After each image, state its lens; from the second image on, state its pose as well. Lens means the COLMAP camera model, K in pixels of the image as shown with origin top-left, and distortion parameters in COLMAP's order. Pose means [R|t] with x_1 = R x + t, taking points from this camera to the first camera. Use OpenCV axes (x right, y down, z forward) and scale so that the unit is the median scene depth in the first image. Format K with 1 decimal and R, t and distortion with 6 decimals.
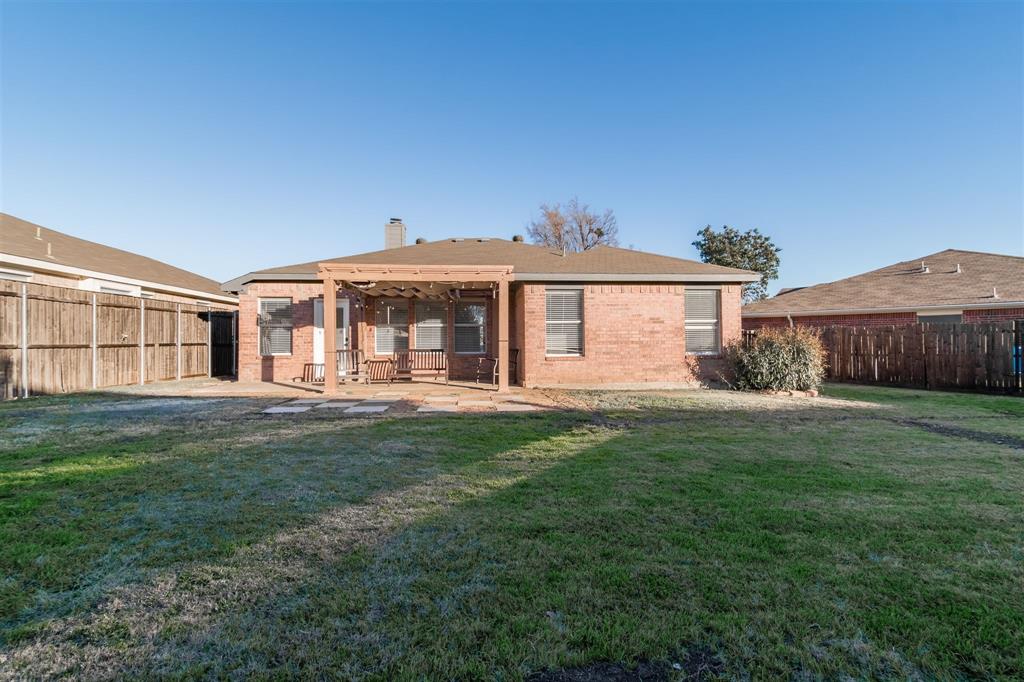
lens RADIAL K [[504.0, 0, 514.9], [0, 504.0, 313.8], [0, 0, 1]] dist [0.004374, 0.000835]
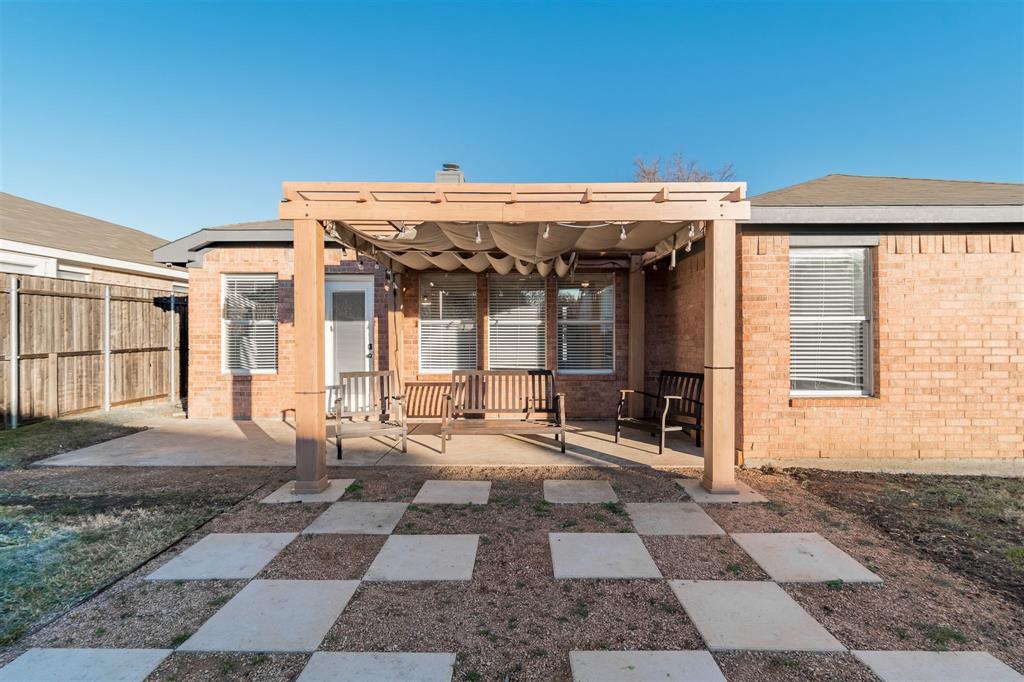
lens RADIAL K [[504.0, 0, 514.9], [0, 504.0, 313.8], [0, 0, 1]] dist [0.004374, 0.000835]
pose [[0.995396, 0.001836, -0.095828, -0.117748], [0.000196, 0.999775, 0.021193, 0.001531], [0.095845, -0.021115, 0.995172, 0.455357]]
